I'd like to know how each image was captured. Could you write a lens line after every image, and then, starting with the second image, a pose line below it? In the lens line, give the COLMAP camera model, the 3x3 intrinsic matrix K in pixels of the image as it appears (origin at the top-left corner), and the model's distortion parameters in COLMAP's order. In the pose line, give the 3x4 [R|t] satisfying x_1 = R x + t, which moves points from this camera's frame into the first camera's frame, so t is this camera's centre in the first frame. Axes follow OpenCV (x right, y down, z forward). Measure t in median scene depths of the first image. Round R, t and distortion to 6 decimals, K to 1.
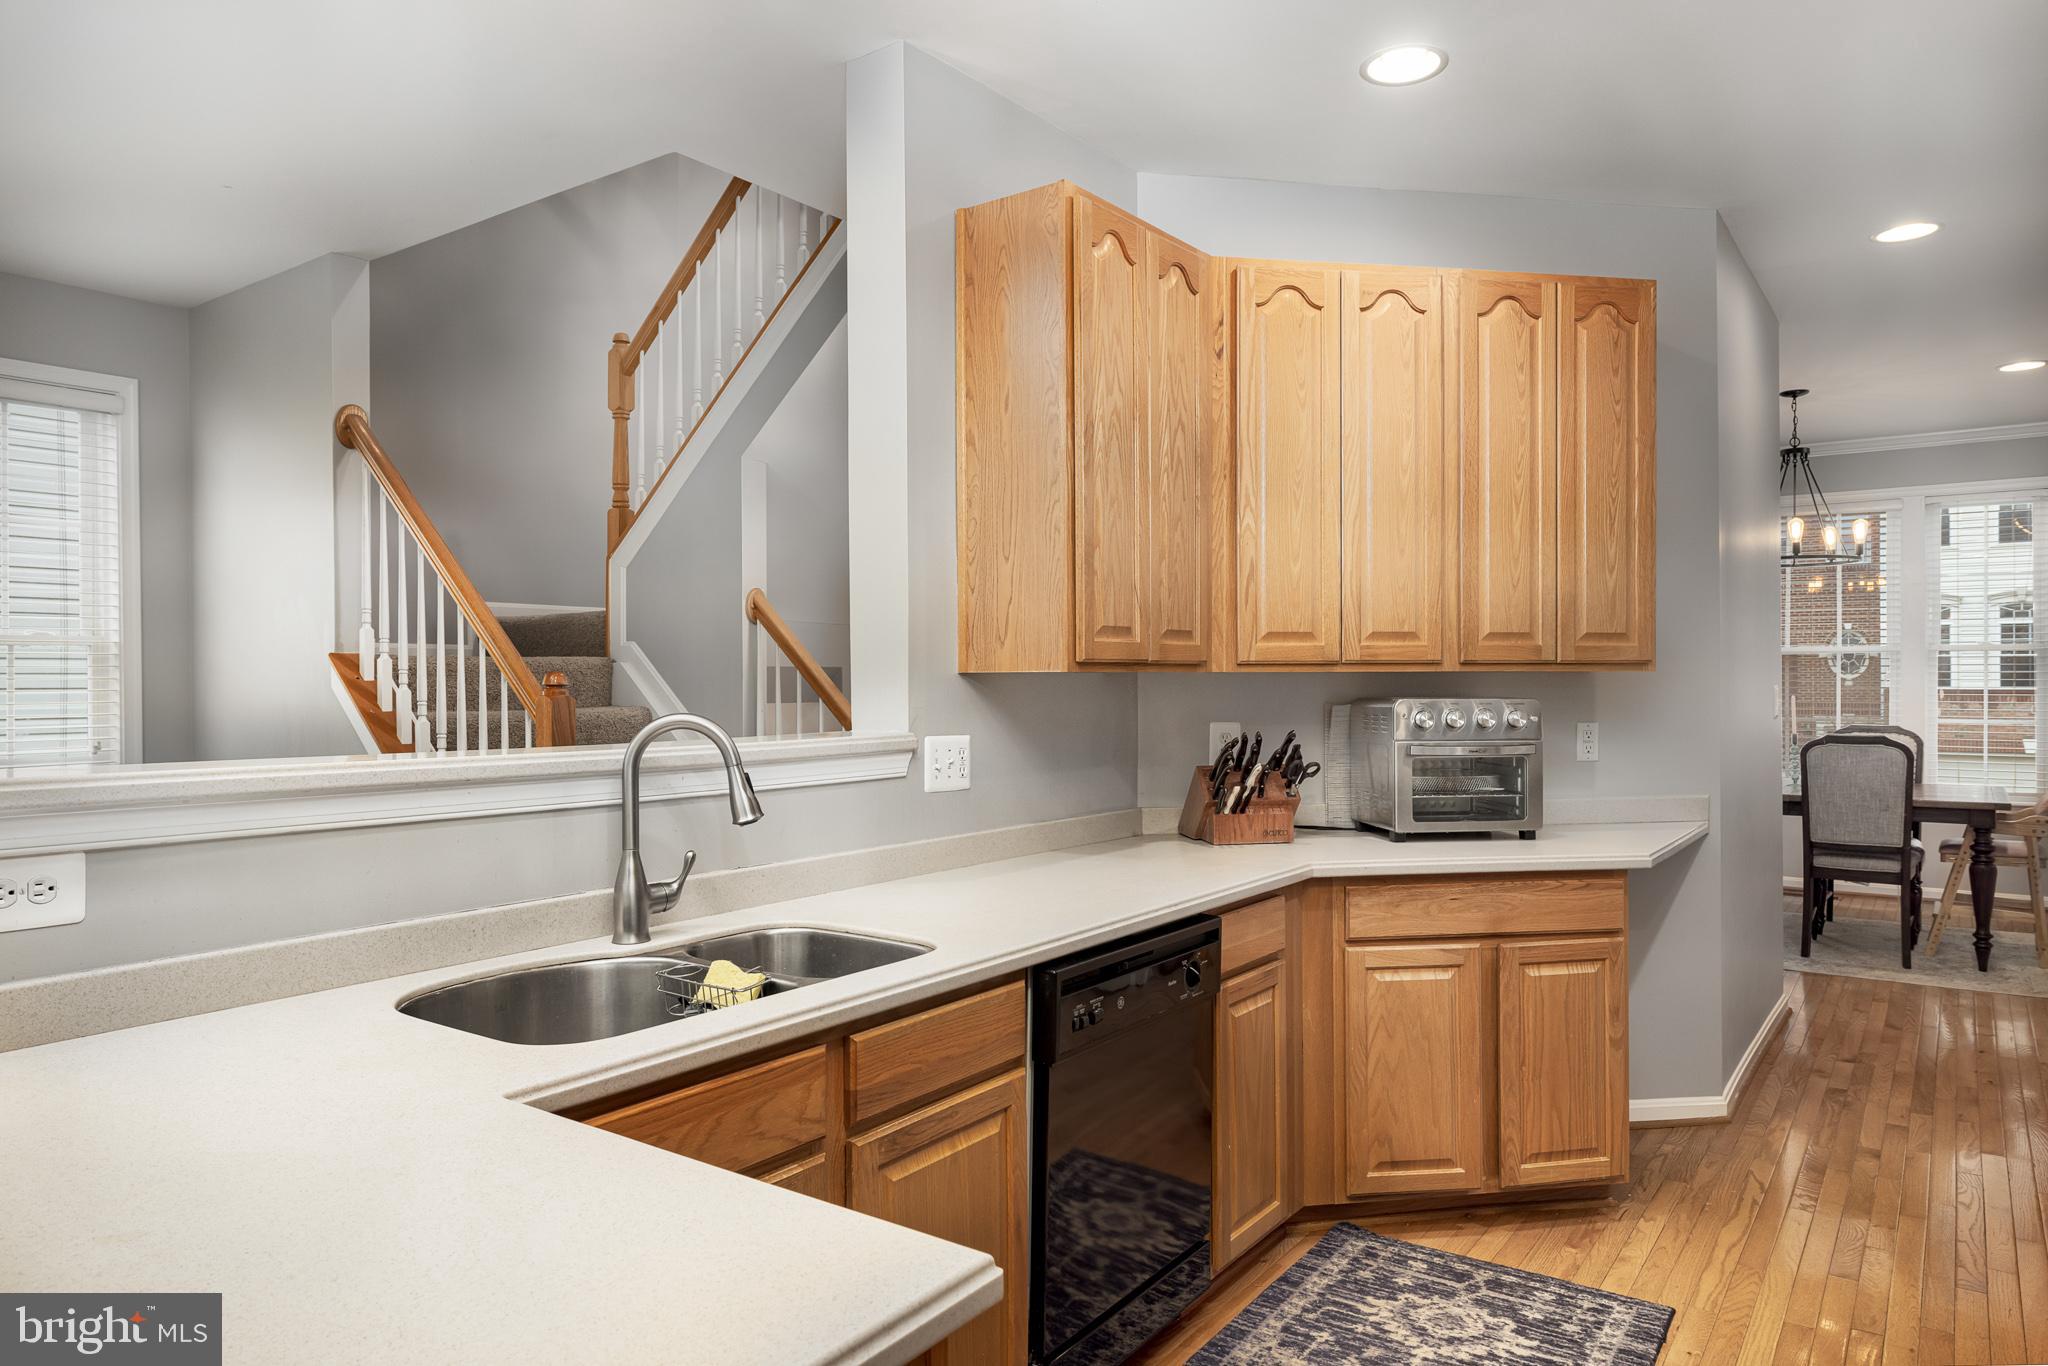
lens RADIAL K [[1293.1, 0, 1035.3], [0, 1293.1, 676.9], [0, 0, 1]] dist [-0.005184, 0.001141]
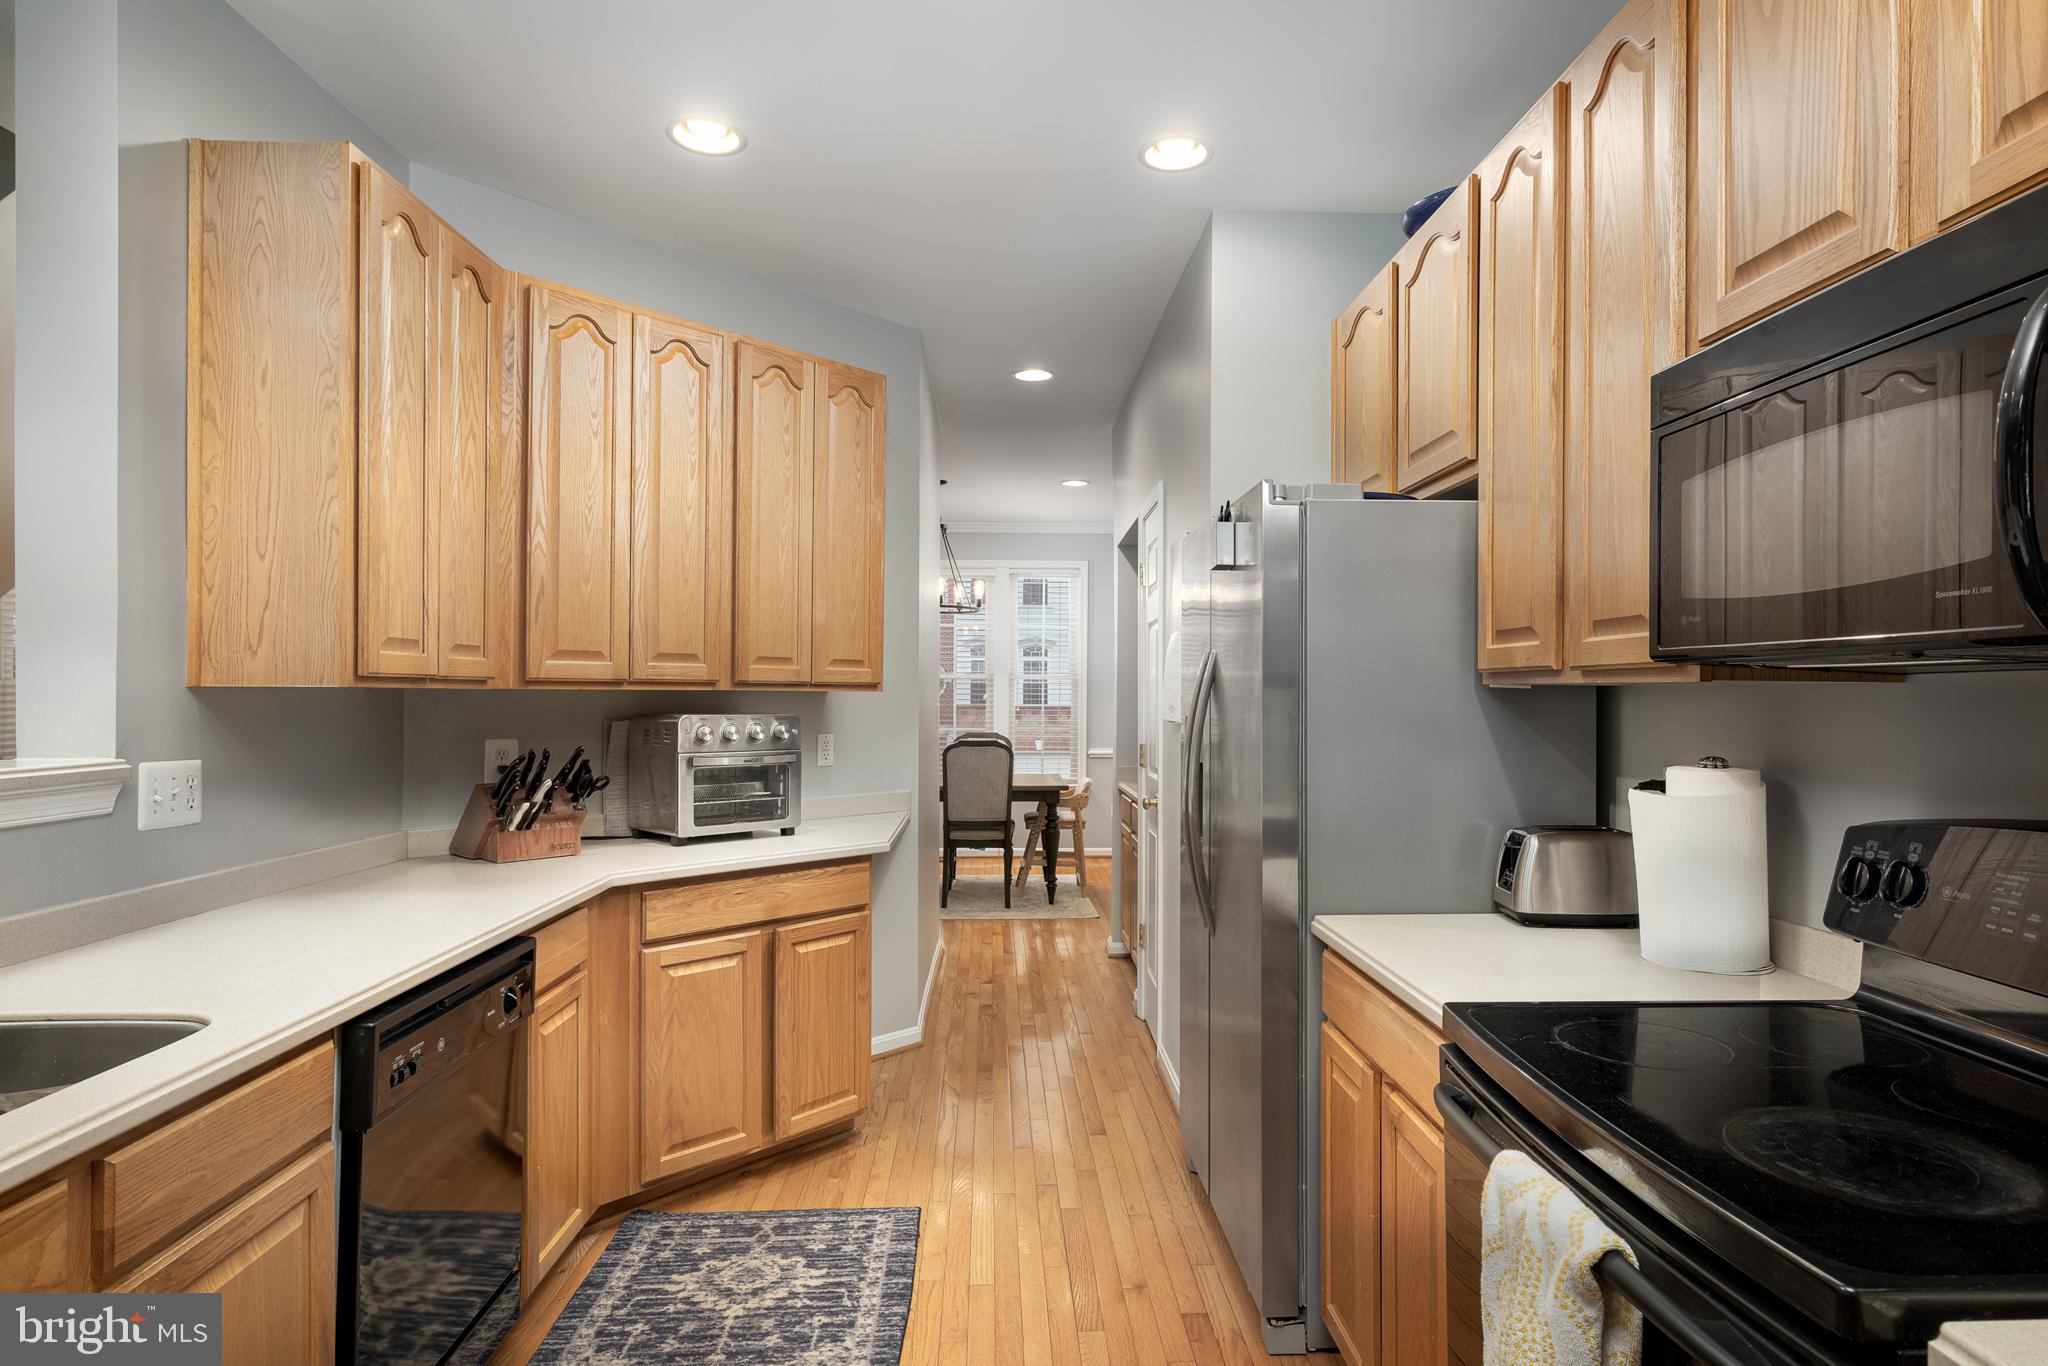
lens RADIAL K [[1111.8, 0, 1042.5], [0, 1111.8, 691.8], [0, 0, 1]] dist [-0.004506, 0.000829]
pose [[0.784446, 0.008988, 0.620132, -0.067249], [-0.007434, 0.999959, -0.005089, -0.000021], [-0.620153, -0.000618, 0.784481, 0.080226]]
